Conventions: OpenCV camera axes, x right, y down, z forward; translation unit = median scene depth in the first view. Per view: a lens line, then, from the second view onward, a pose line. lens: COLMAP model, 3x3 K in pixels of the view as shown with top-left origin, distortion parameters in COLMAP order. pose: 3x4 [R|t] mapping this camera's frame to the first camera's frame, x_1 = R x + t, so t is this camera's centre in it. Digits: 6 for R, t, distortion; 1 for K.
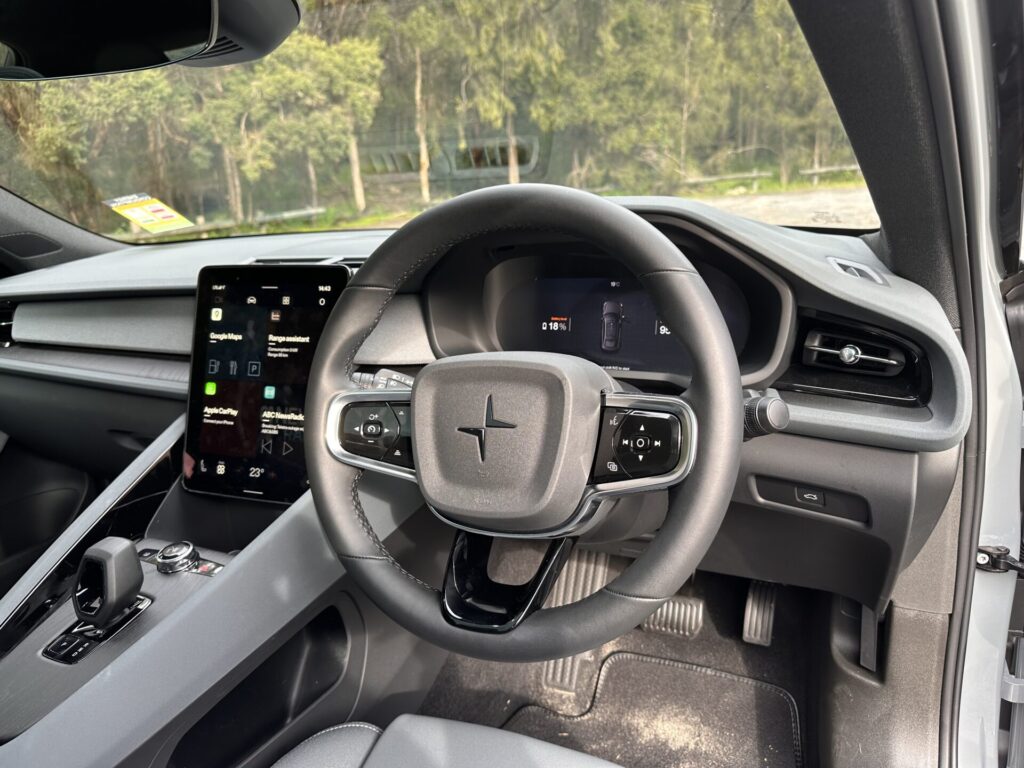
lens RADIAL K [[732.5, 0, 506.6], [0, 732.5, 388.8], [0, 0, 1]] dist [-0.000800, -0.004799]
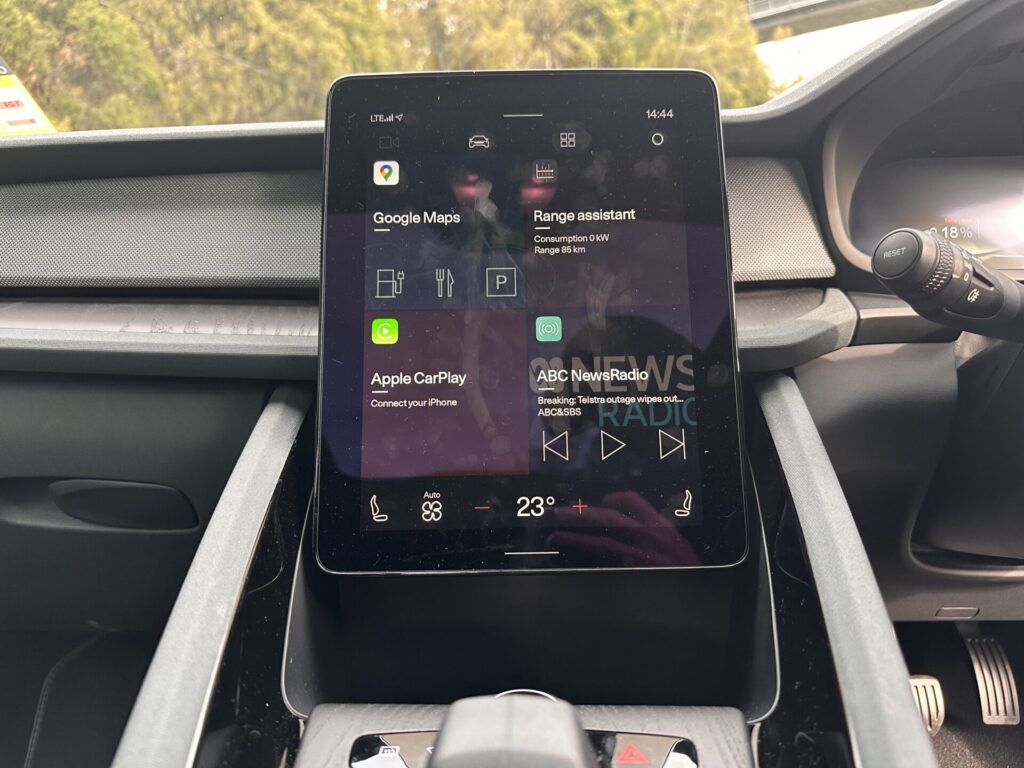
lens RADIAL K [[734.7, 0, 495.4], [0, 734.7, 417.8], [0, 0, 1]] dist [0.007776, 0.000461]
pose [[0.931192, -0.028640, 0.363402, -0.515938], [0.069988, 0.992409, -0.101128, 0.103152], [-0.357747, 0.119603, 0.926127, 0.583685]]
